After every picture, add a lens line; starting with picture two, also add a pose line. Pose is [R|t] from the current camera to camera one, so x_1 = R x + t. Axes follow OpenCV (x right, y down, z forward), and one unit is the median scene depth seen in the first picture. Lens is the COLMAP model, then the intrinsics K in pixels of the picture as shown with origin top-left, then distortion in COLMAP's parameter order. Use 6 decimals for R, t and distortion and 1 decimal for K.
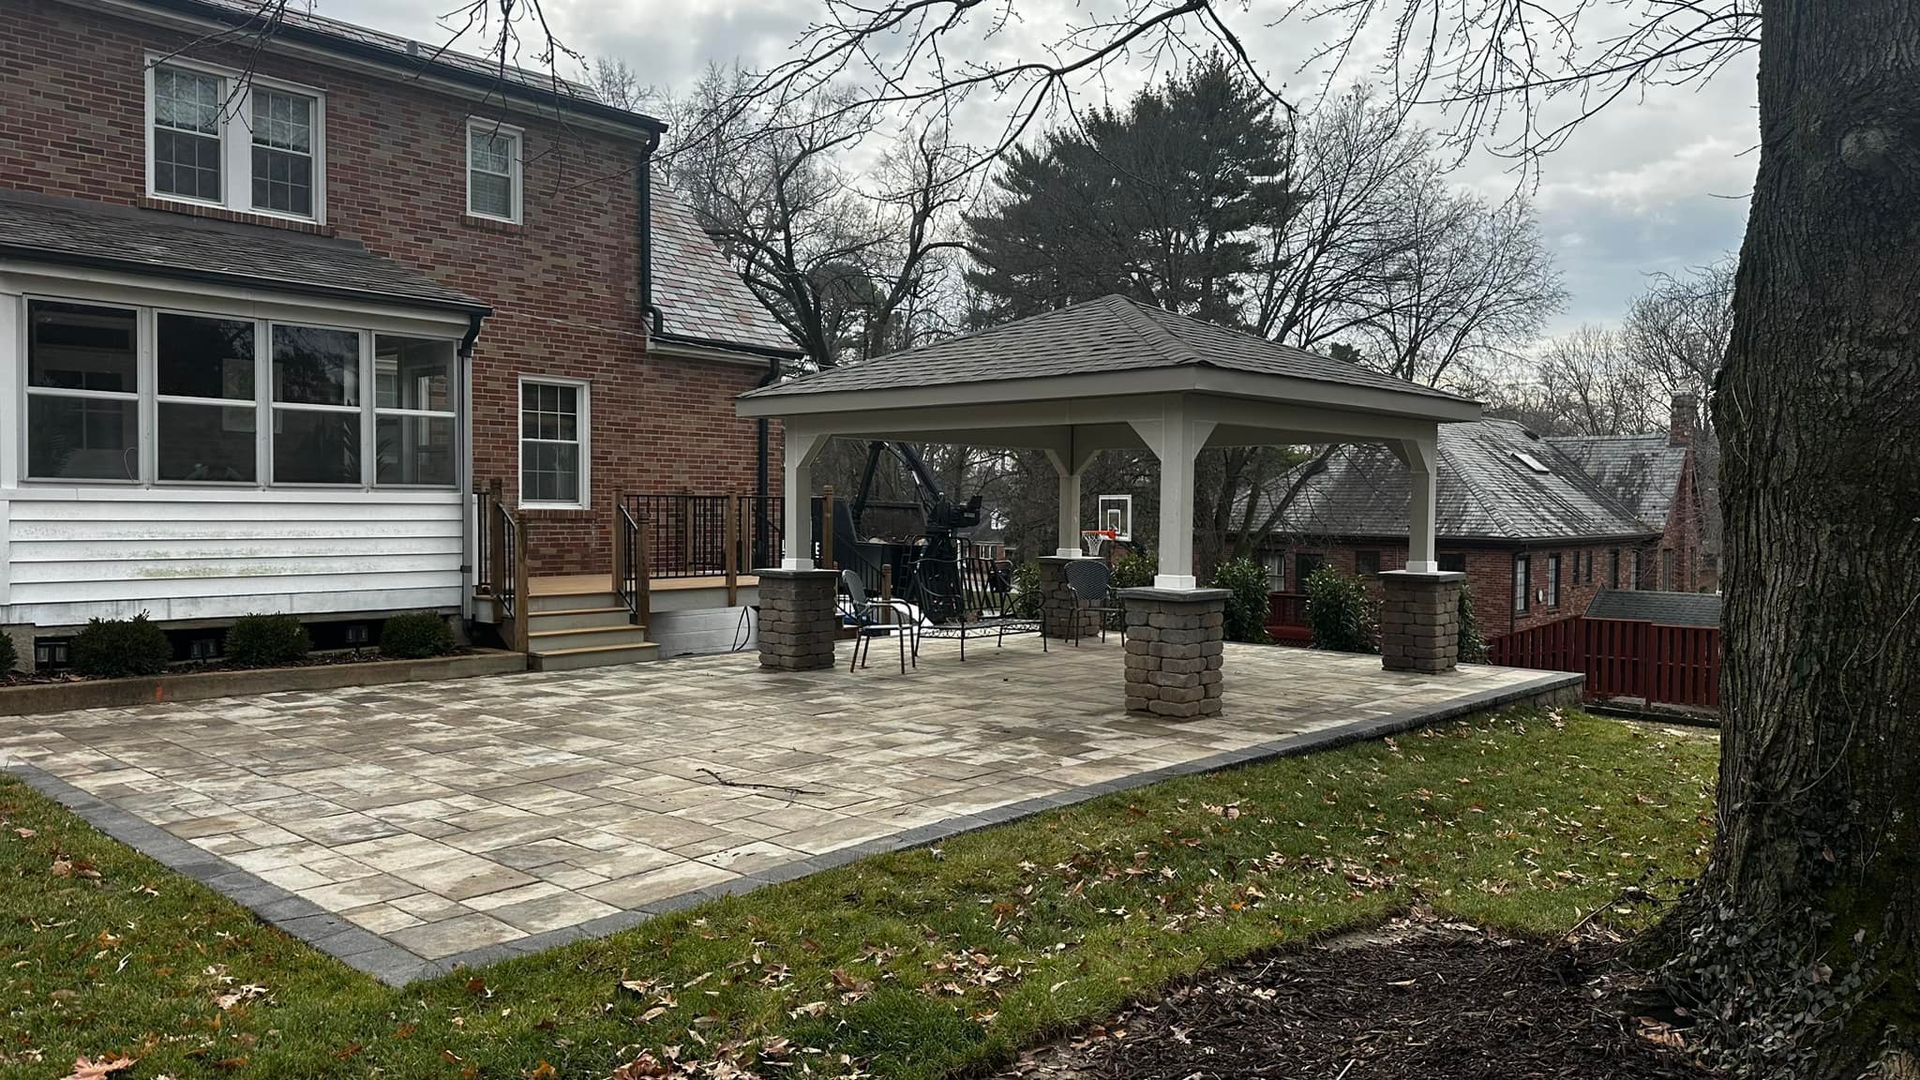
lens RADIAL K [[1354.5, 0, 956.9], [0, 1354.5, 540.7], [0, 0, 1]] dist [0.024729, -0.031555]
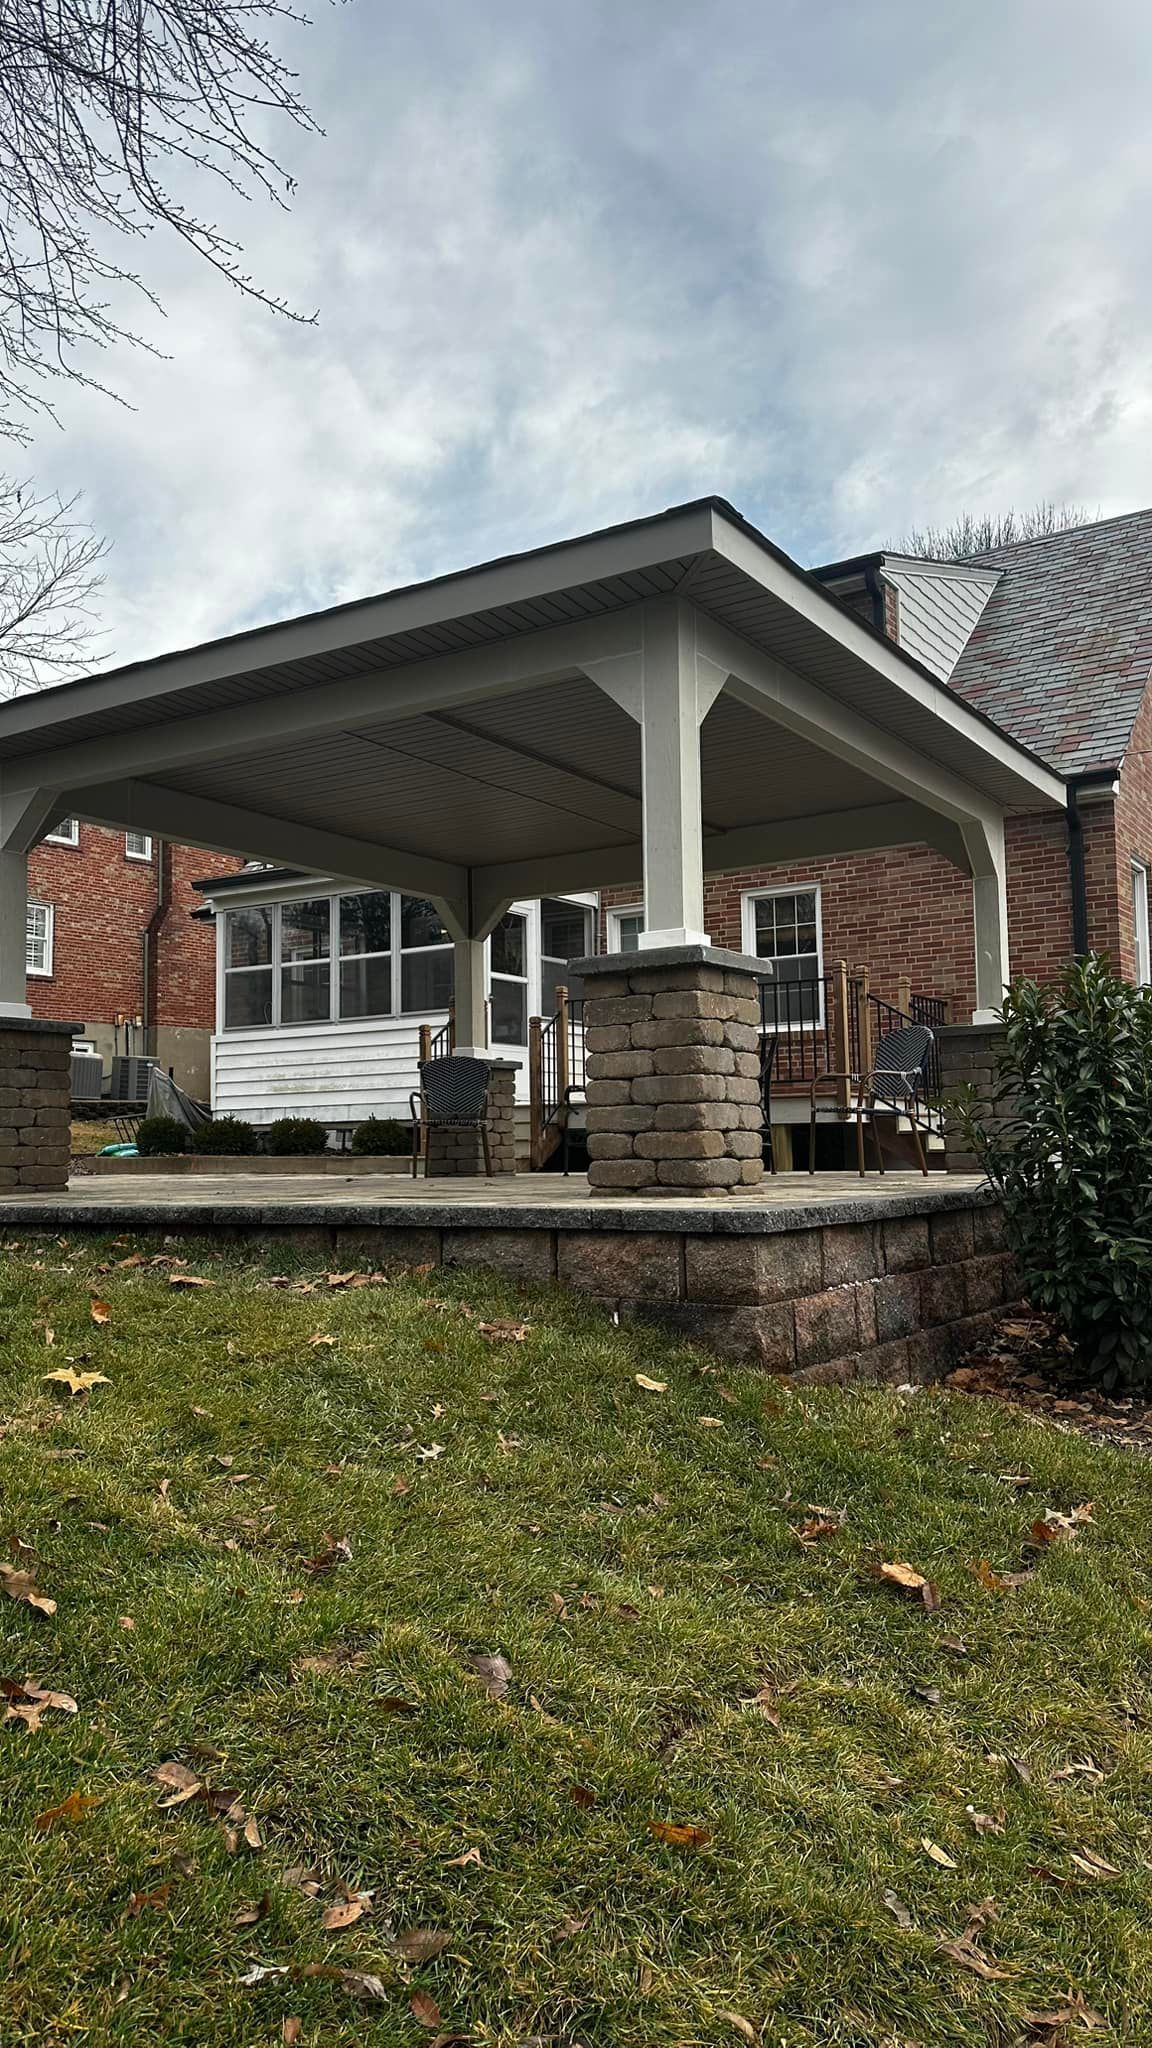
lens RADIAL K [[1444.8, 0, 579.2], [0, 1444.8, 1025.6], [0, 0, 1]] dist [0.024729, -0.031555]
pose [[0.149515, -0.102251, -0.983458, 0.870622], [-0.010780, 0.994411, -0.105029, 0.104687], [0.988701, 0.026305, 0.147577, 1.016107]]
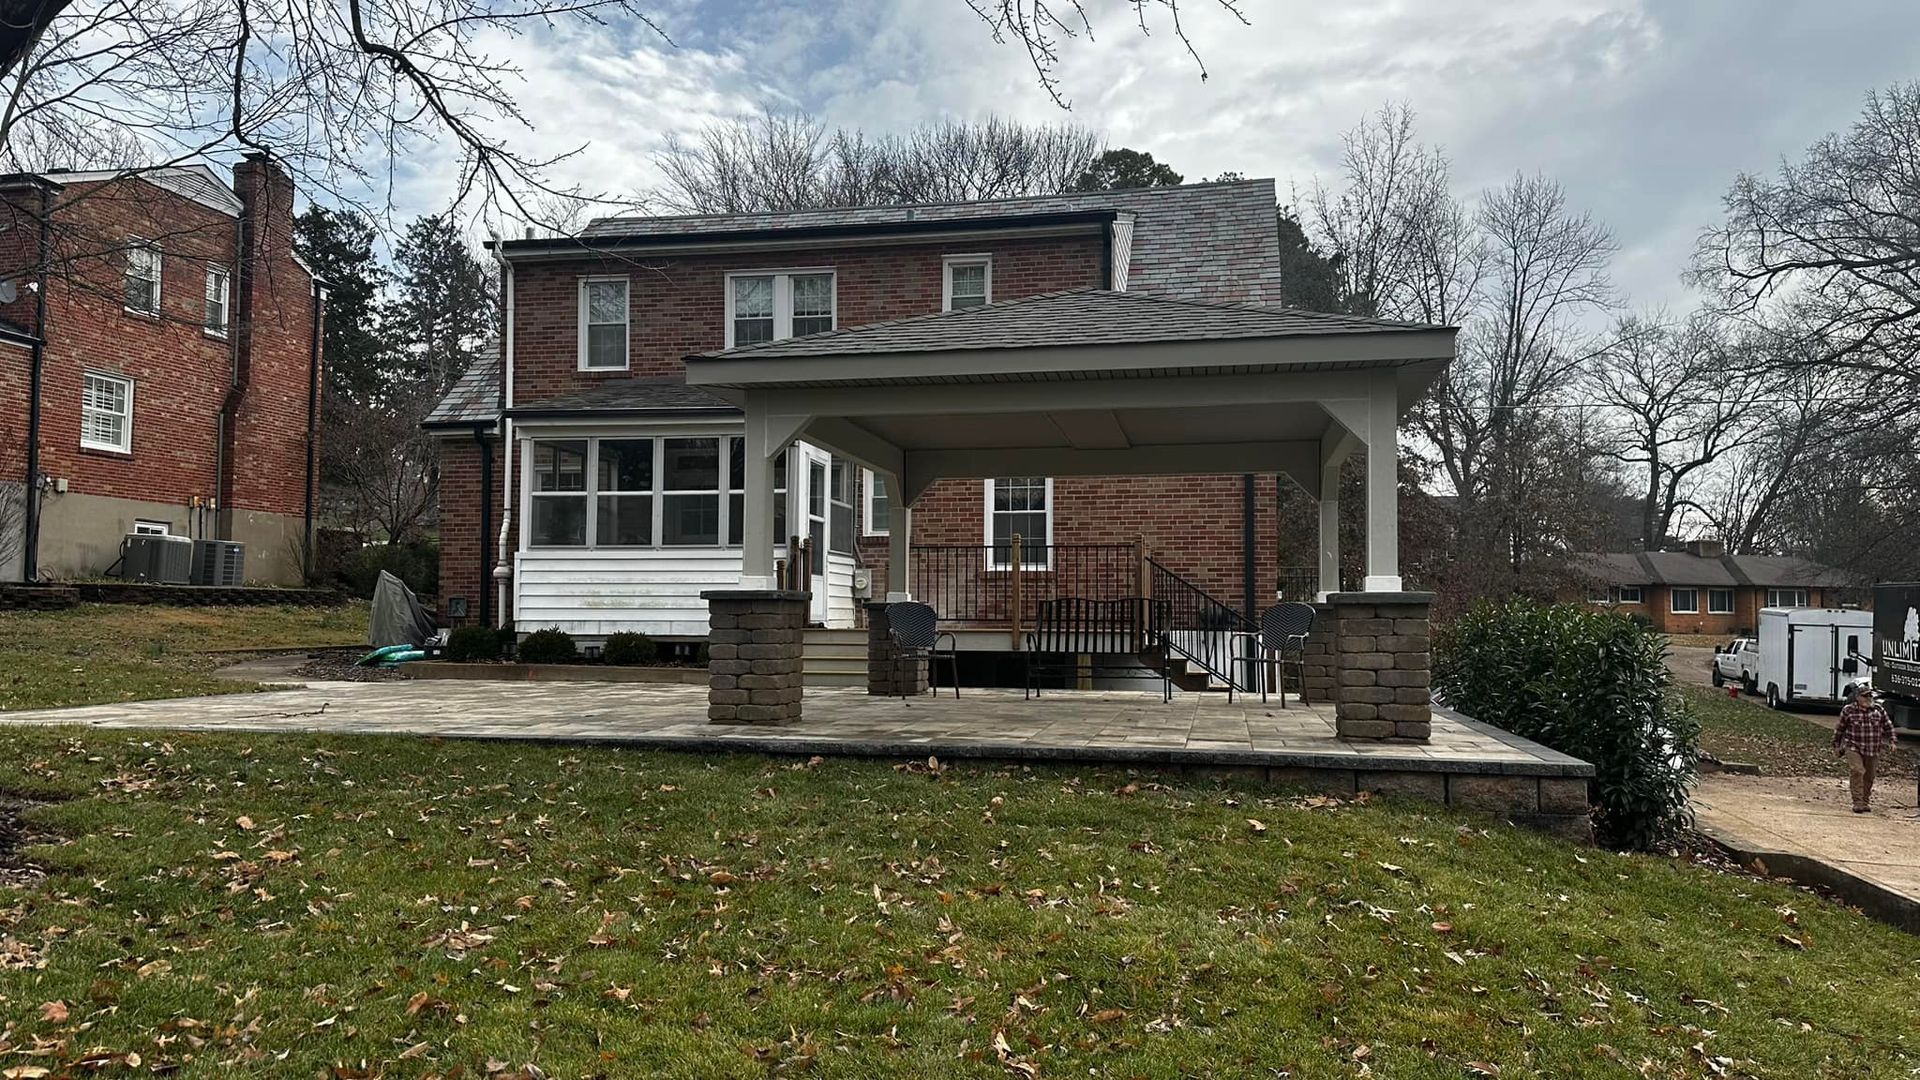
lens RADIAL K [[1354.5, 0, 954.3], [0, 1354.5, 540.6], [0, 0, 1]] dist [0.024729, -0.031555]
pose [[0.518223, -0.058816, -0.853221, 0.911646], [-0.023137, 0.996303, -0.082732, 0.066343], [0.854932, 0.062615, 0.514947, 0.509935]]
